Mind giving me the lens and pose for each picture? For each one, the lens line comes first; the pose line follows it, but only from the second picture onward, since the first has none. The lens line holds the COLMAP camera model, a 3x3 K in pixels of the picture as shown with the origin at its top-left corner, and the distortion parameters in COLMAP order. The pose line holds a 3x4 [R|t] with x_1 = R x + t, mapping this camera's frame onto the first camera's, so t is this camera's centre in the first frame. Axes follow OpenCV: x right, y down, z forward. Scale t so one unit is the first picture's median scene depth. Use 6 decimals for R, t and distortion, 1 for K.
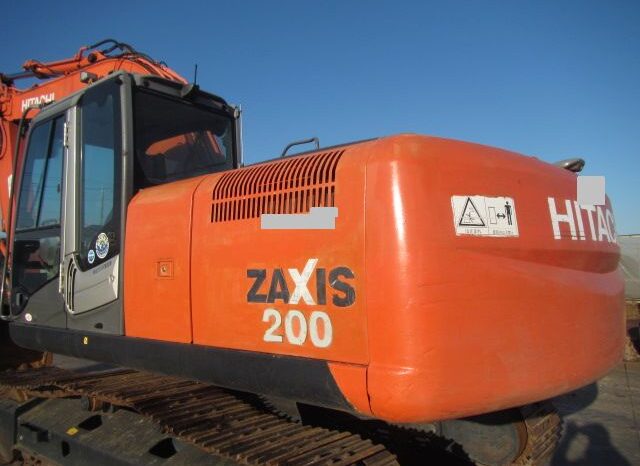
lens RADIAL K [[528.0, 0, 320.0], [0, 528.0, 233.0], [0, 0, 1]] dist [-0.000833, 0.000884]
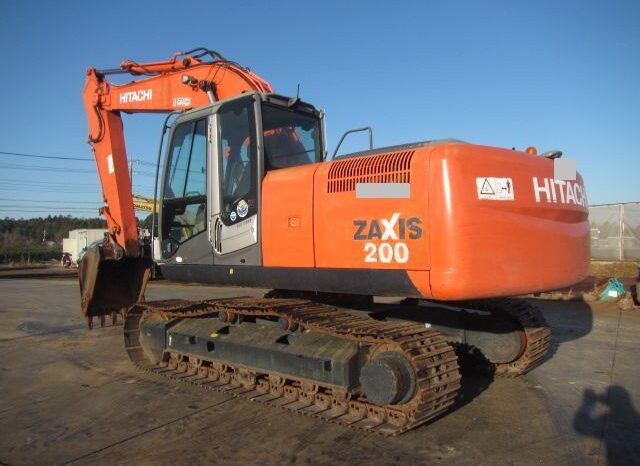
lens RADIAL K [[528.0, 0, 320.0], [0, 528.0, 233.0], [0, 0, 1]] dist [-0.000833, 0.000884]
pose [[0.999382, -0.002923, -0.035029, -0.150960], [0.004909, 0.998376, 0.056762, 0.009390], [0.034807, -0.056899, 0.997773, -0.562892]]
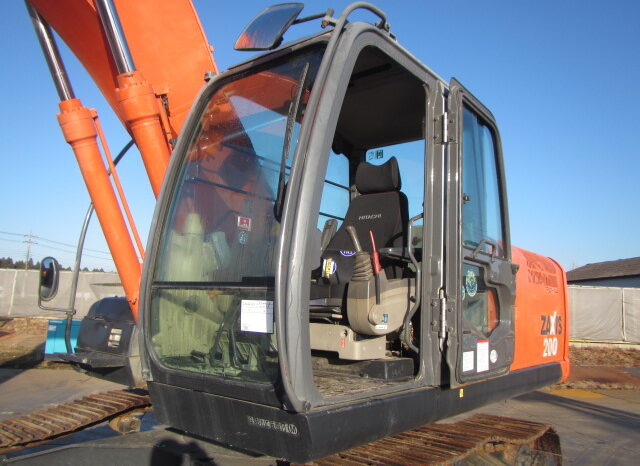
lens RADIAL K [[528.0, 0, 320.0], [0, 528.0, 233.0], [0, 0, 1]] dist [-0.000833, 0.000884]
pose [[-0.032704, 0.127925, 0.991245, -1.459608], [-0.142934, 0.980982, -0.131316, 0.107084], [-0.989192, -0.145977, -0.013797, 1.421570]]
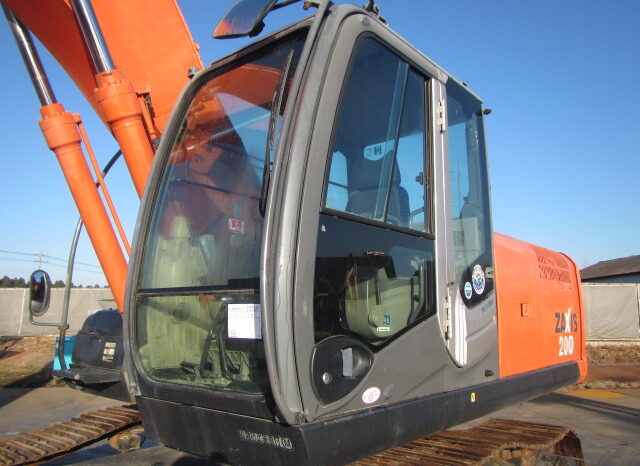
lens RADIAL K [[528.0, 0, 320.0], [0, 528.0, 233.0], [0, 0, 1]] dist [-0.000833, 0.000884]
pose [[-0.011314, 0.144747, 0.989404, -1.406445], [-0.106986, 0.983612, -0.145123, 0.112925], [-0.994196, -0.107494, 0.004358, 1.396925]]
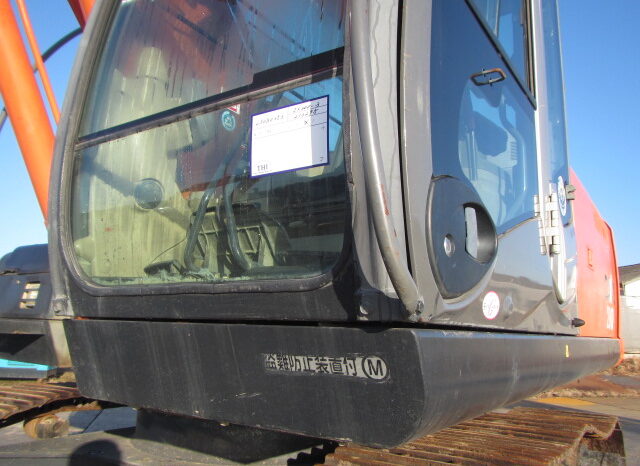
lens RADIAL K [[528.0, 0, 320.0], [0, 528.0, 233.0], [0, 0, 1]] dist [-0.000833, 0.000884]
pose [[-0.111623, 0.168573, 0.979349, -1.087356], [-0.133347, 0.974054, -0.182860, 0.245513], [-0.984763, -0.151005, -0.086248, 1.476023]]
